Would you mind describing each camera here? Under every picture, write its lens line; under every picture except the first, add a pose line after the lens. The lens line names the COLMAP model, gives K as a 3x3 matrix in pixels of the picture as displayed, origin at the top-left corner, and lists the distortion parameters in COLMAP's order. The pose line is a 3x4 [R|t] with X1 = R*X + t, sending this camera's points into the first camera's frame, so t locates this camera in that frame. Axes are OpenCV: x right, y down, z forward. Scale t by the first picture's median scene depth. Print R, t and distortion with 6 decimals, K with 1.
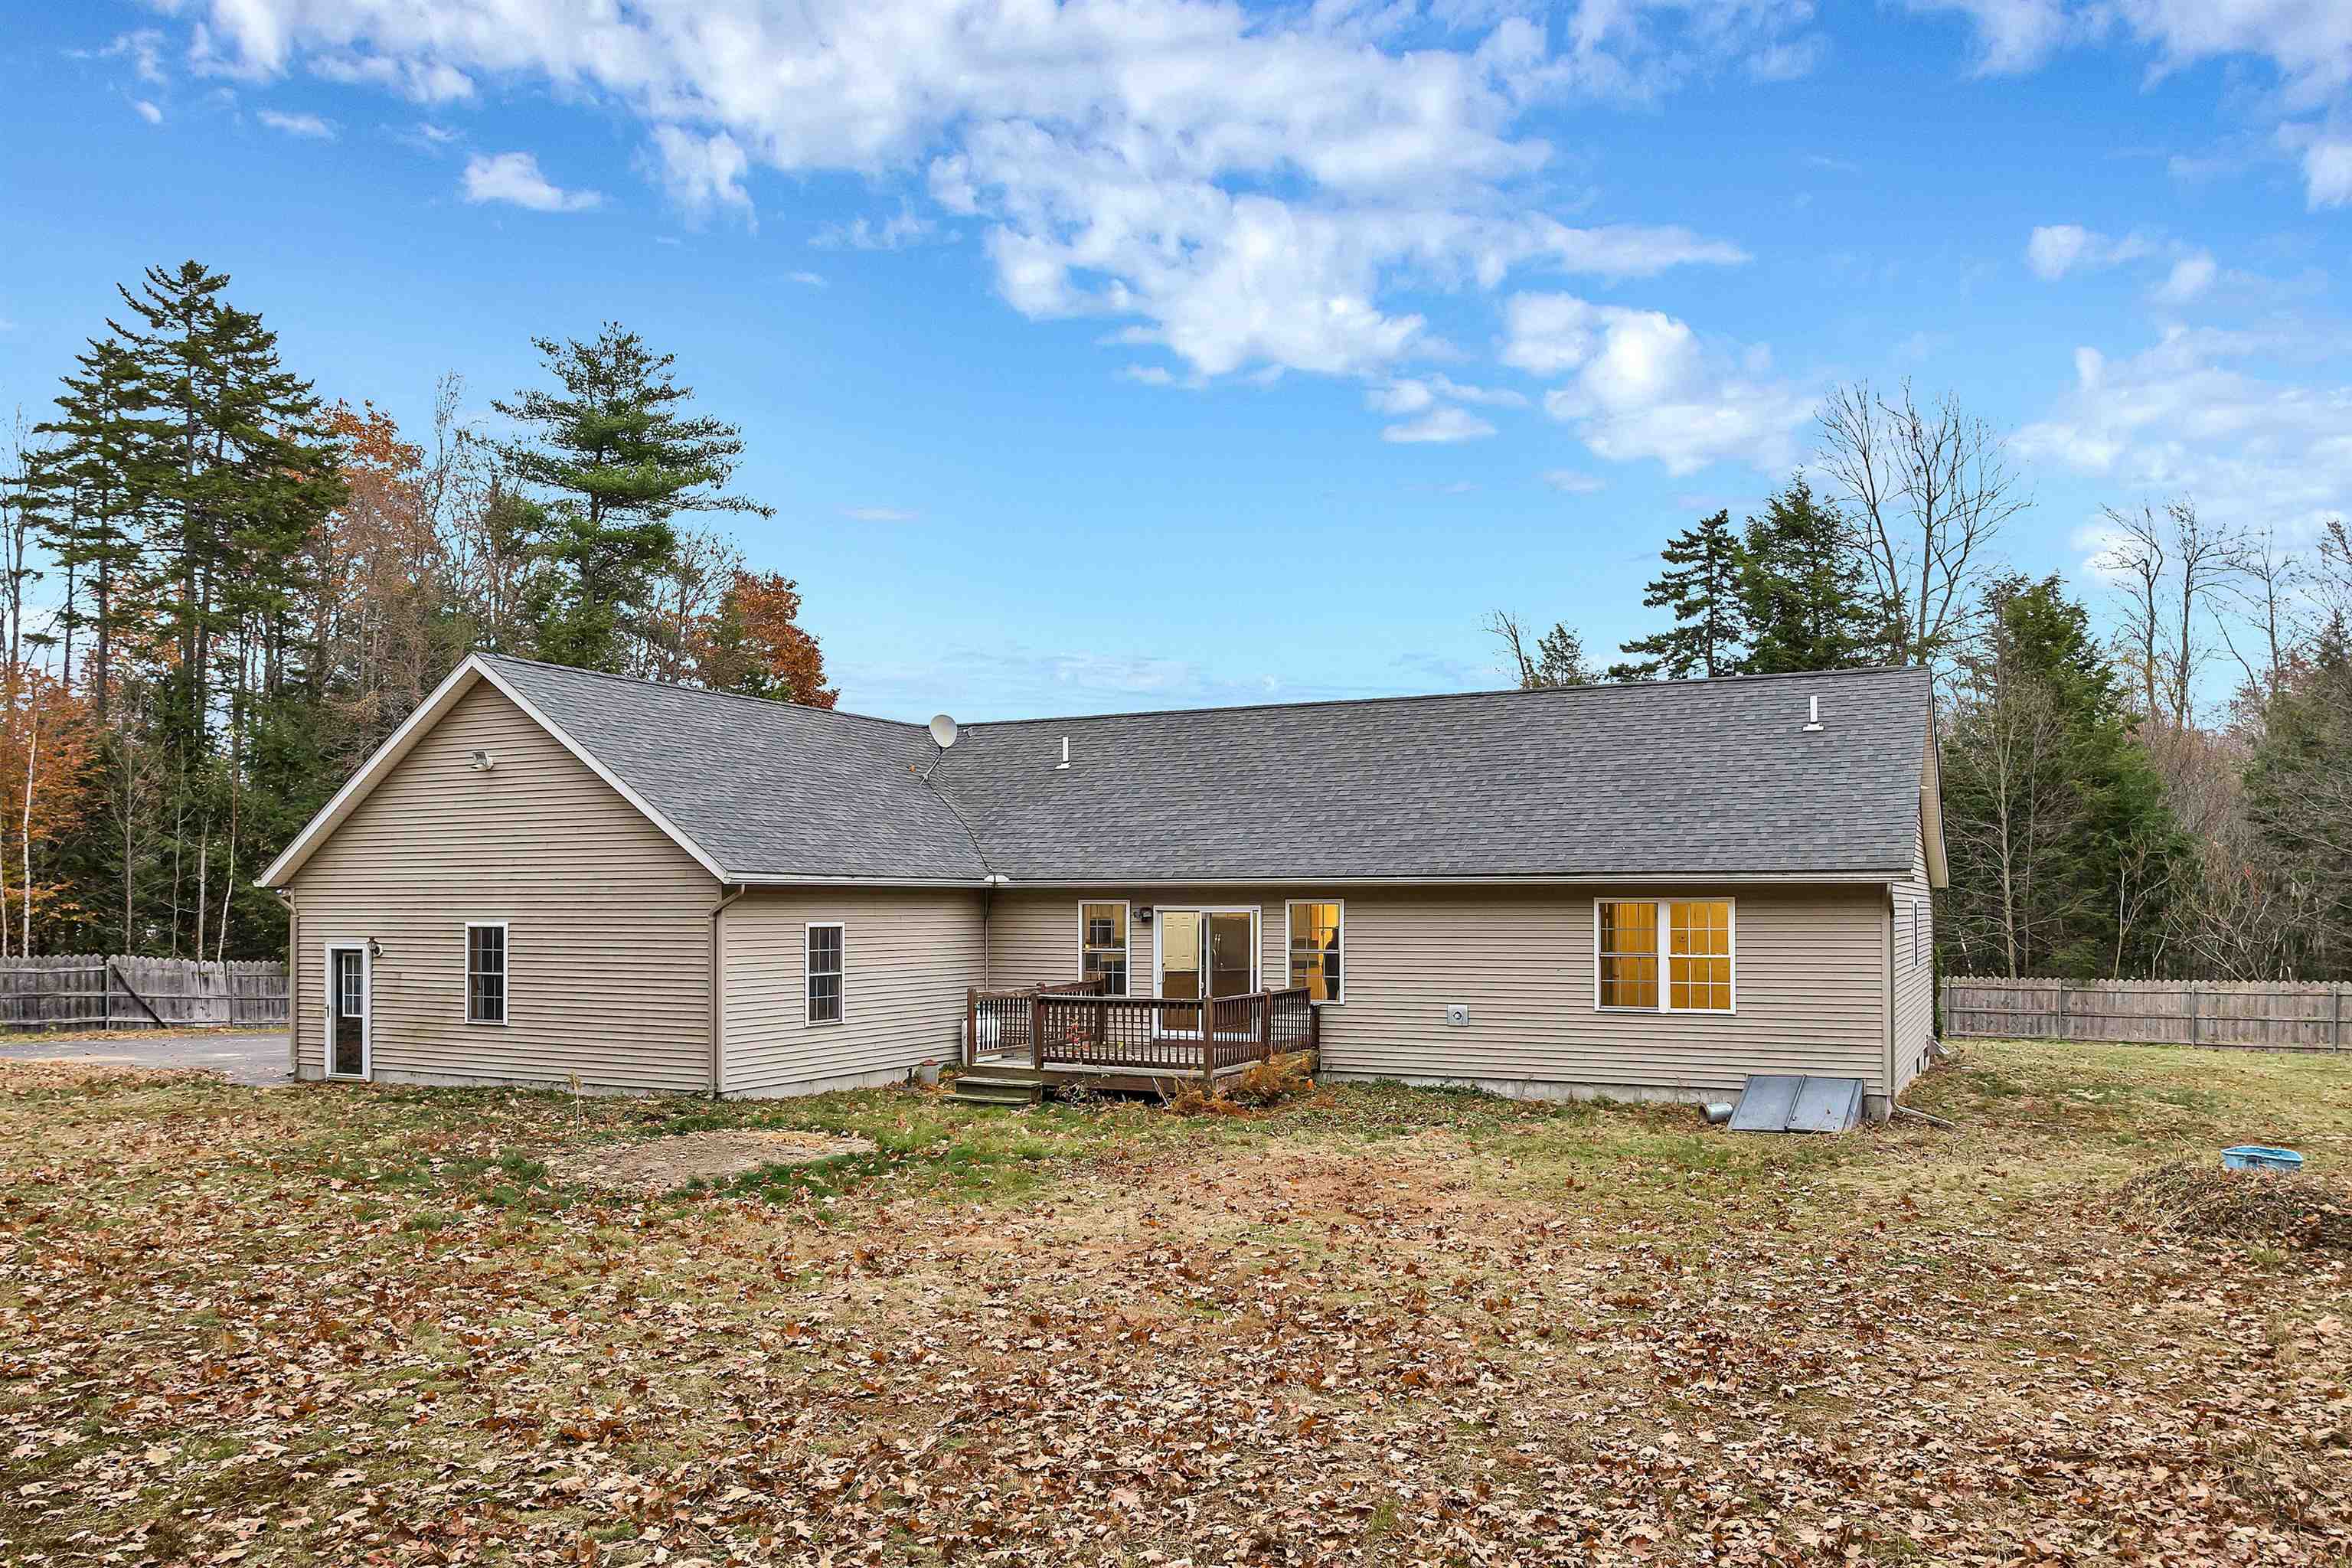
lens RADIAL K [[1684.4, 0, 1176.1], [0, 1684.4, 833.1], [0, 0, 1]] dist [-0.039718, 0.017221]
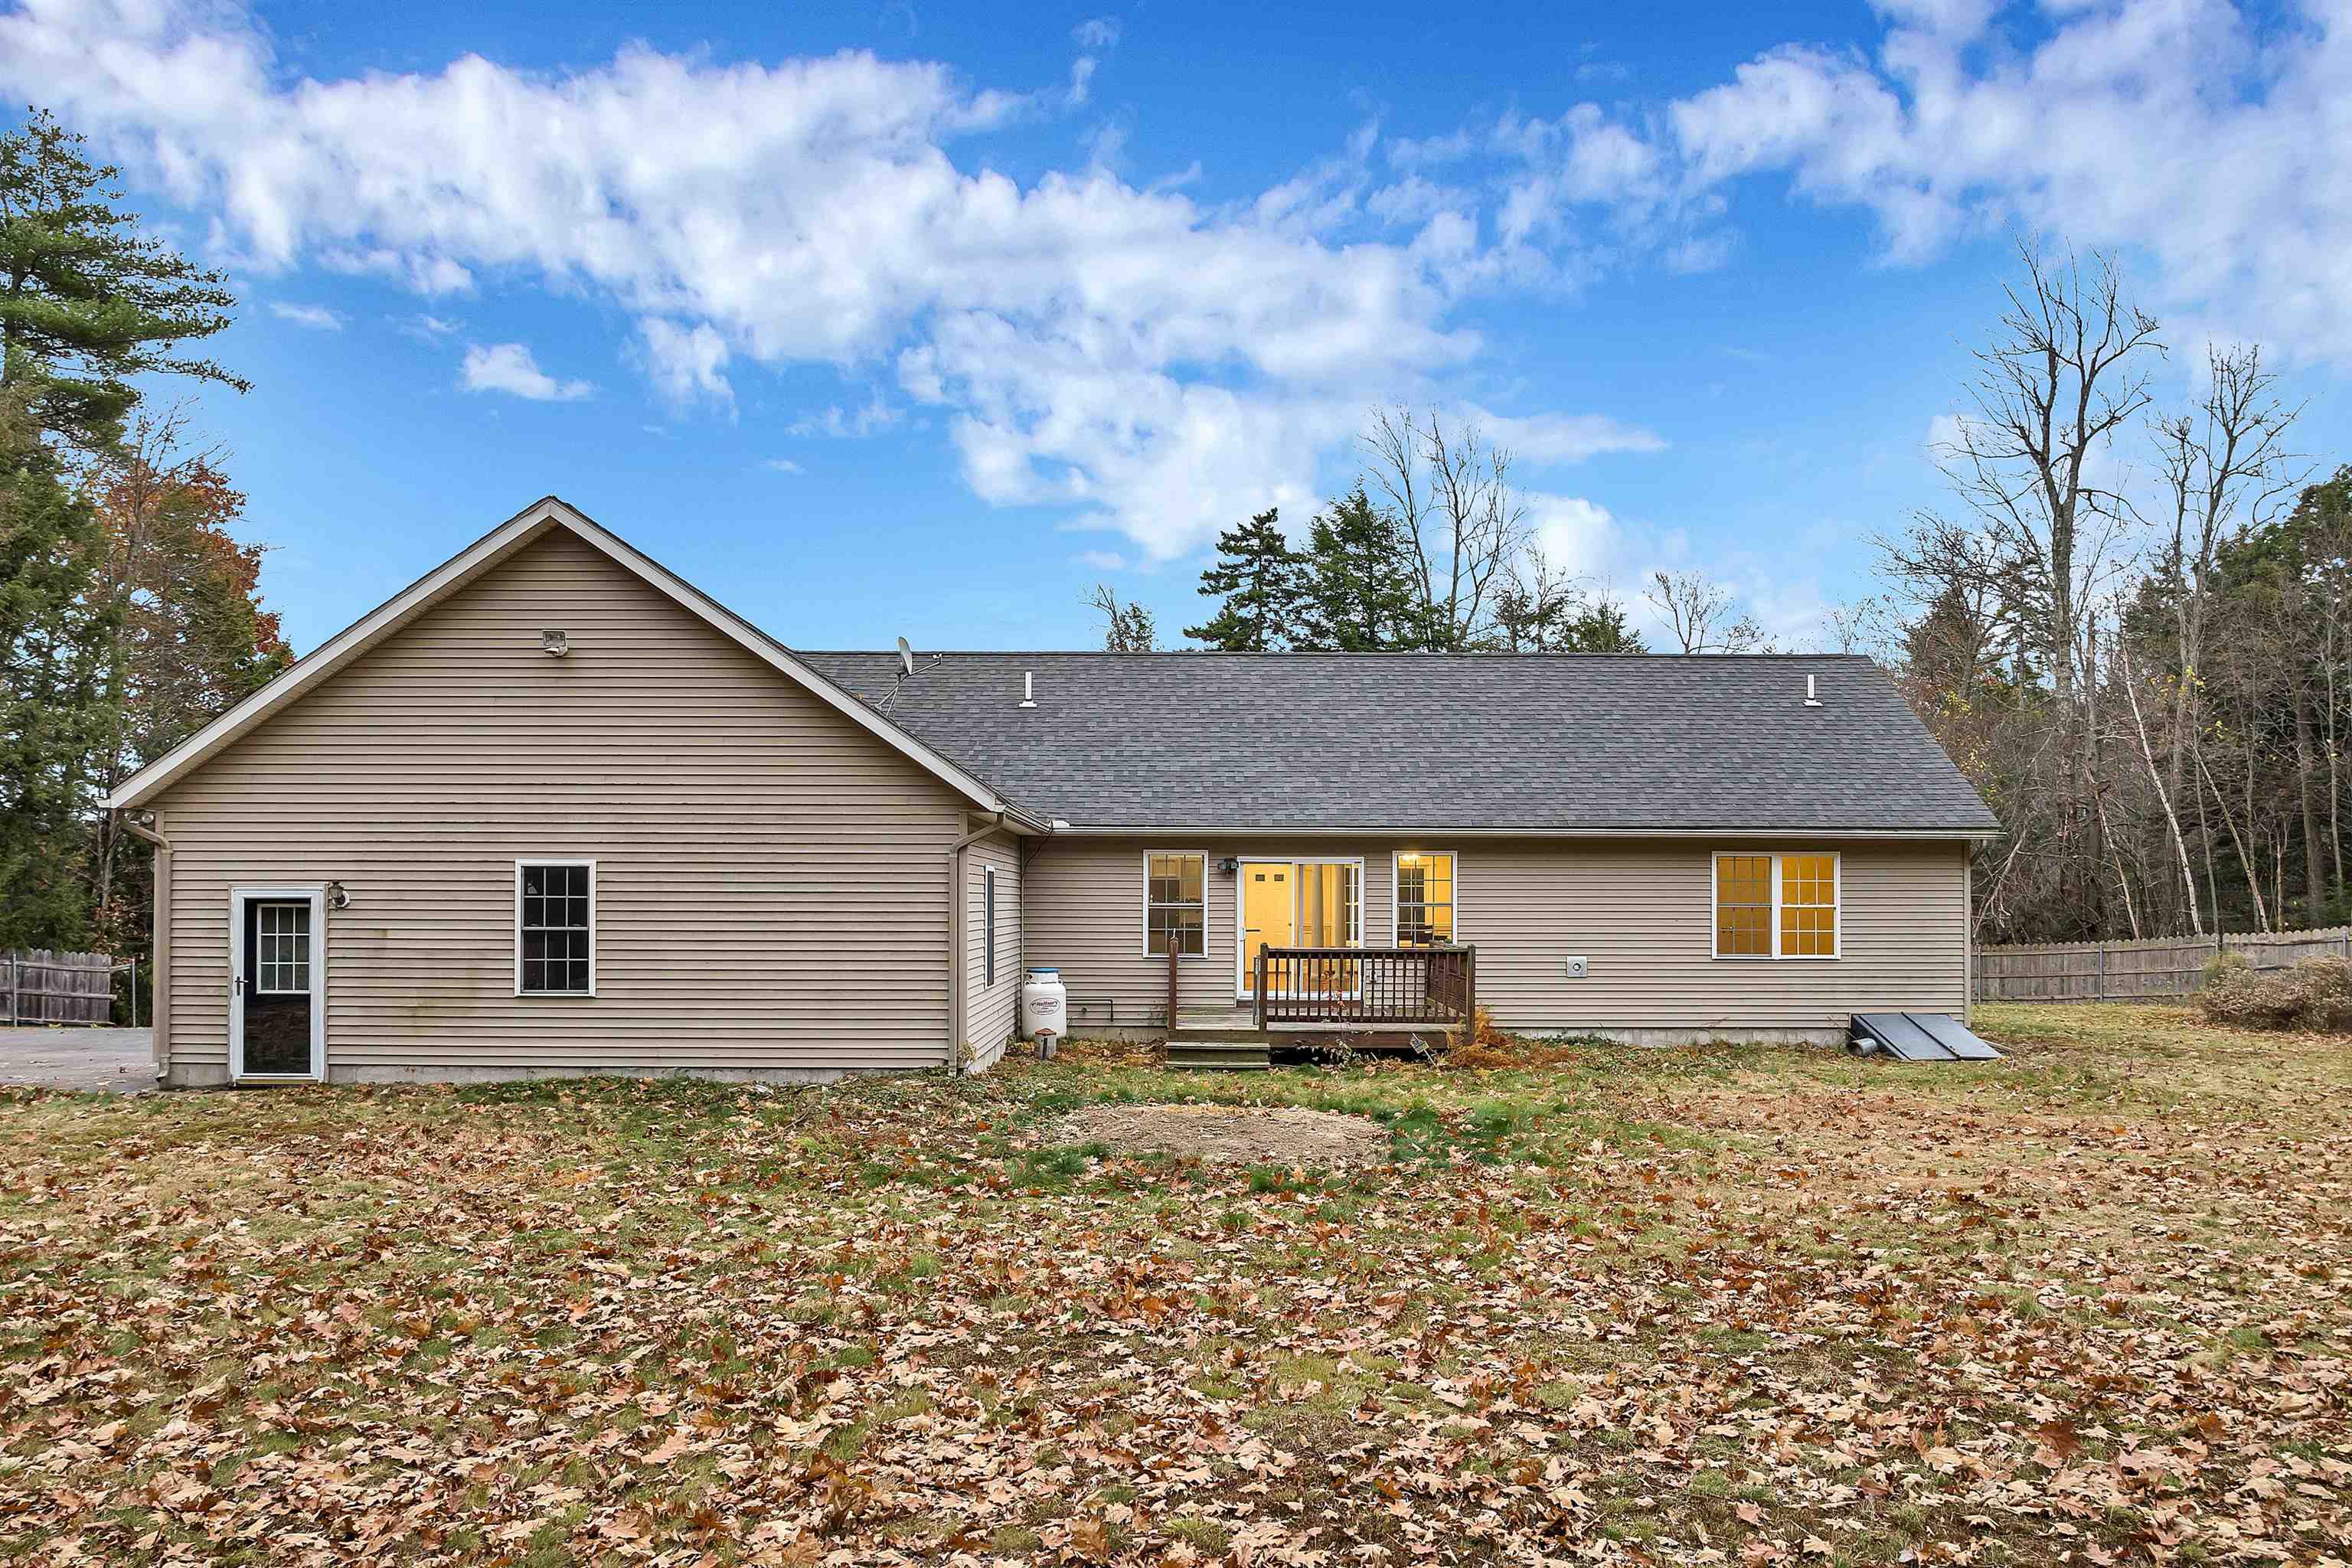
lens RADIAL K [[1684.4, 0, 1166.0], [0, 1684.4, 842.6], [0, 0, 1]] dist [-0.039718, 0.017221]
pose [[0.892840, 0.020434, 0.449910, -0.484301], [-0.024764, 0.999686, 0.003741, 0.034409], [-0.449693, -0.014482, 0.893066, 0.199747]]
